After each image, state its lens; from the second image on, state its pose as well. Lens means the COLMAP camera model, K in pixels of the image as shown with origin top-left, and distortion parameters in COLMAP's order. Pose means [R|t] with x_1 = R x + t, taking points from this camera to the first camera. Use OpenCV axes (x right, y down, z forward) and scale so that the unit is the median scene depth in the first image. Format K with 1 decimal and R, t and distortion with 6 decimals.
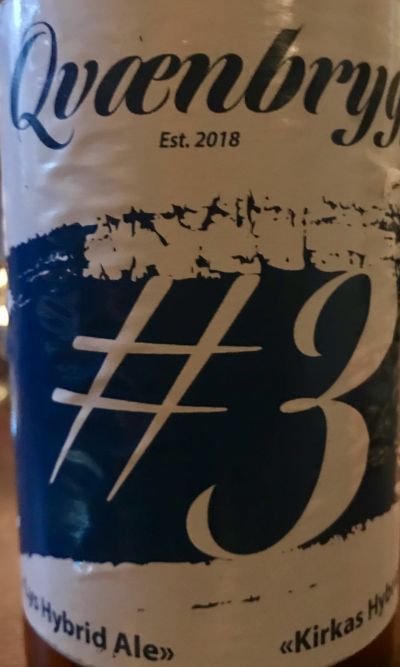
lens RADIAL K [[541.9, 0, 200.4], [0, 541.9, 304.2], [0, 0, 1]] dist [0.265526, 0.000937]
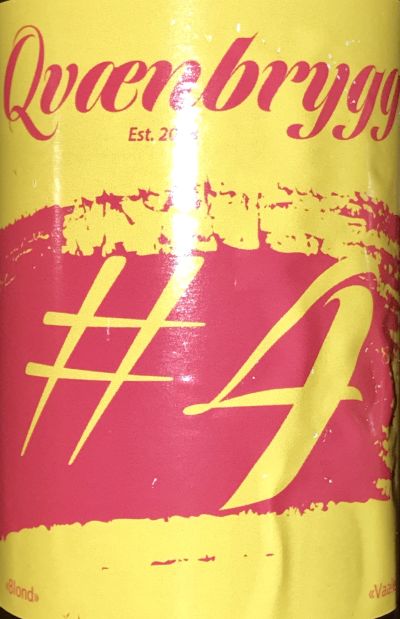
lens RADIAL K [[1030.6, 0, 200.0], [0, 1030.6, 309.5], [0, 0, 1]] dist [-0.010852, 9.266717]
pose [[0.991112, 0.023151, -0.131003, 0.348766], [-0.031946, 0.997345, -0.065441, 0.196331], [0.129140, 0.069044, 0.989220, -1.043084]]
